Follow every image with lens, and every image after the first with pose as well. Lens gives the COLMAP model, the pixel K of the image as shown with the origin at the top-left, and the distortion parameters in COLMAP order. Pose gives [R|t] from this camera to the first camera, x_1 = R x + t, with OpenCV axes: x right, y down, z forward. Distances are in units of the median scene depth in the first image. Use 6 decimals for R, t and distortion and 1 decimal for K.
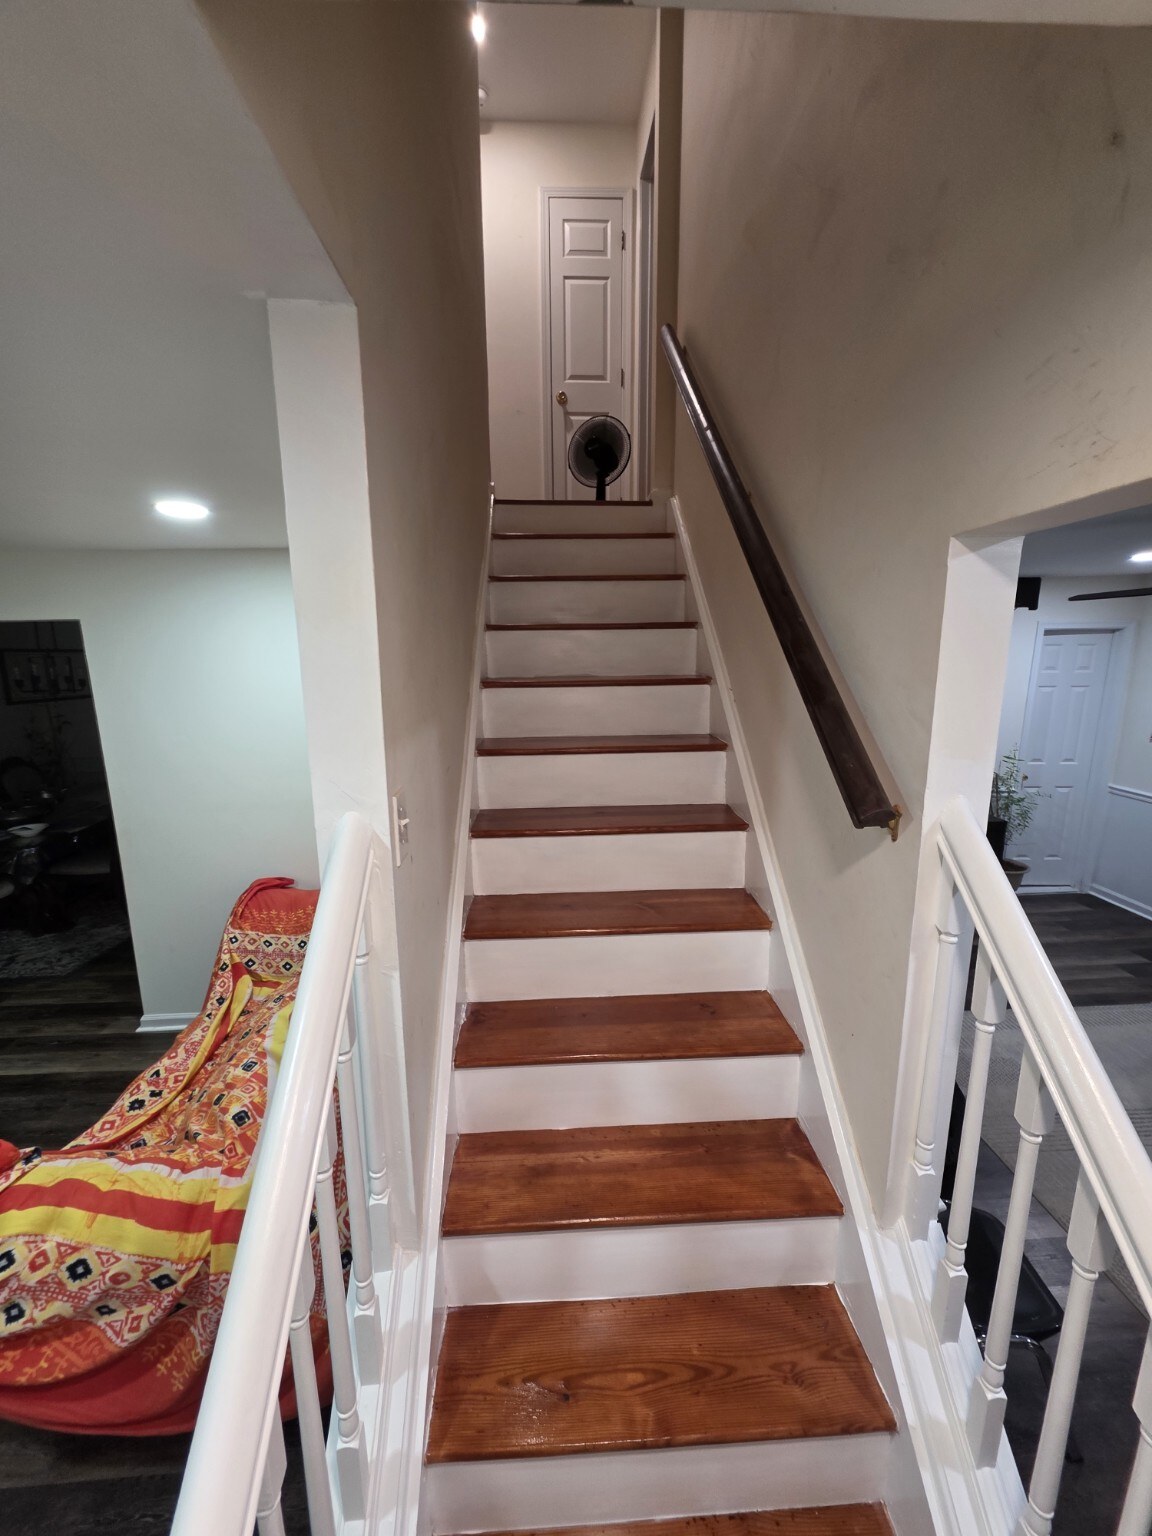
lens RADIAL K [[608.2, 0, 573.8], [0, 608.2, 764.4], [0, 0, 1]] dist [-0.001344, 0.000693]
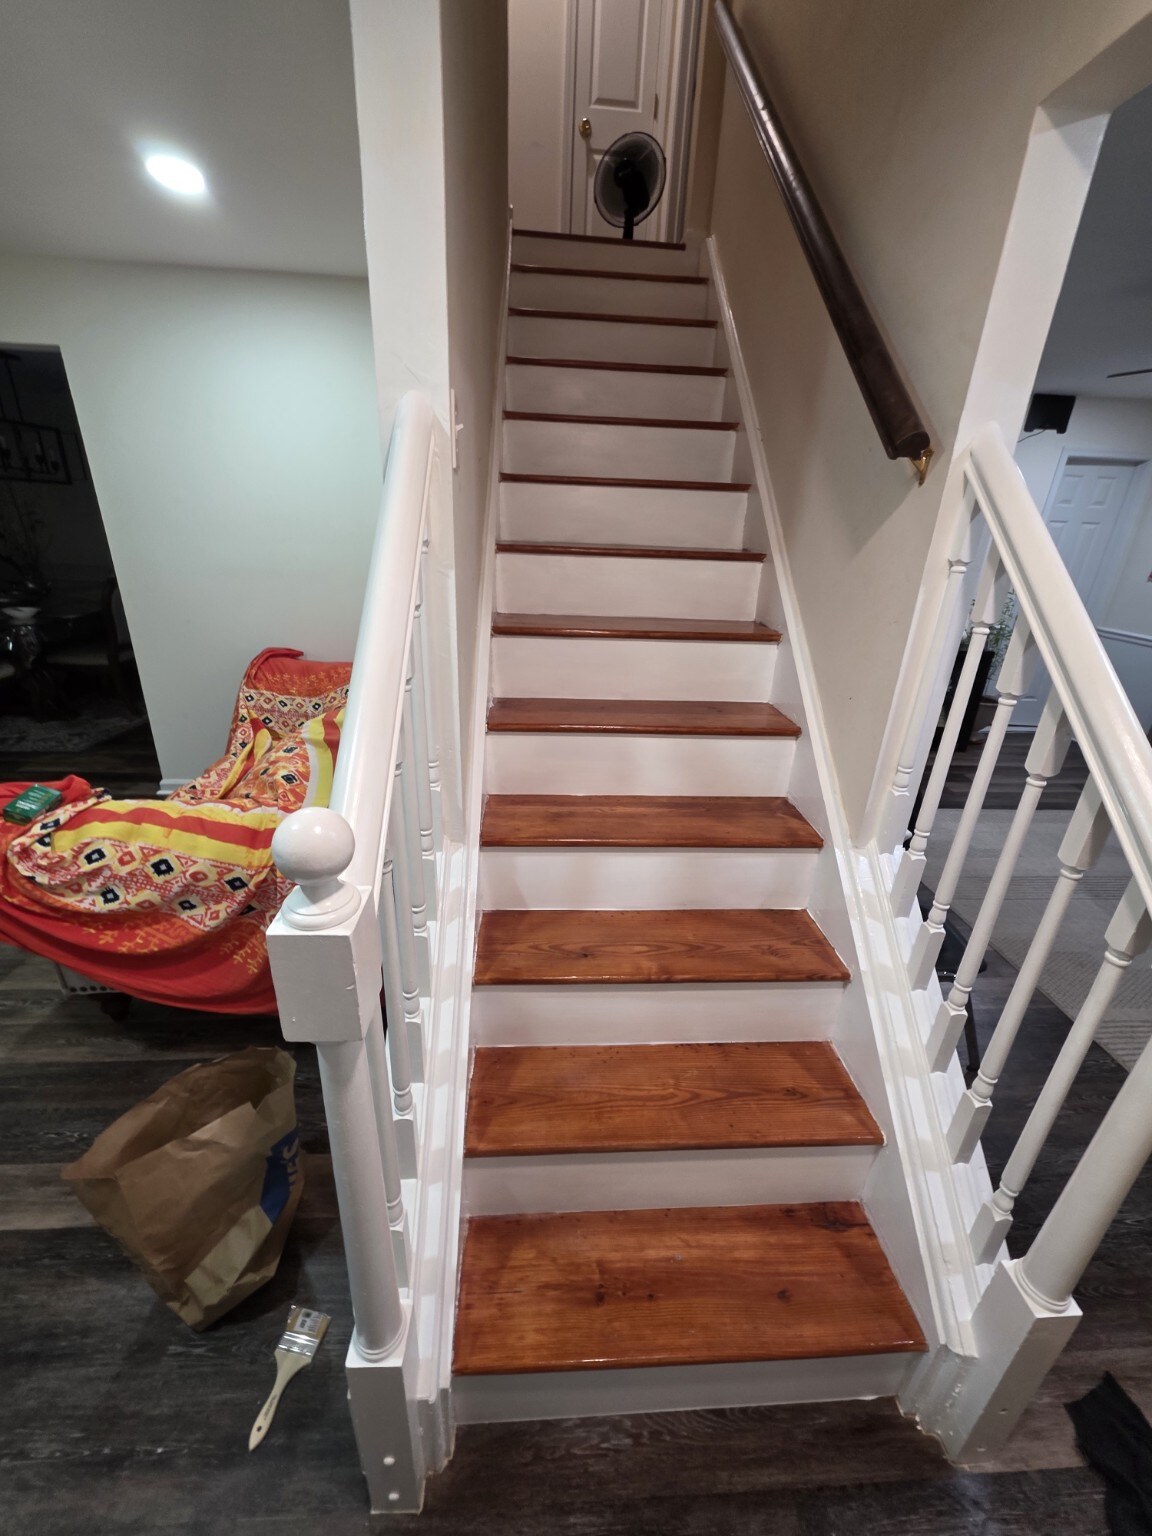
lens RADIAL K [[608.2, 0, 573.8], [0, 608.2, 764.4], [0, 0, 1]] dist [-0.001344, 0.000693]
pose [[0.998661, 0.041711, 0.030602, -0.075884], [-0.046937, 0.979288, 0.196954, 0.362638], [-0.021753, -0.198127, 0.979935, -0.102715]]
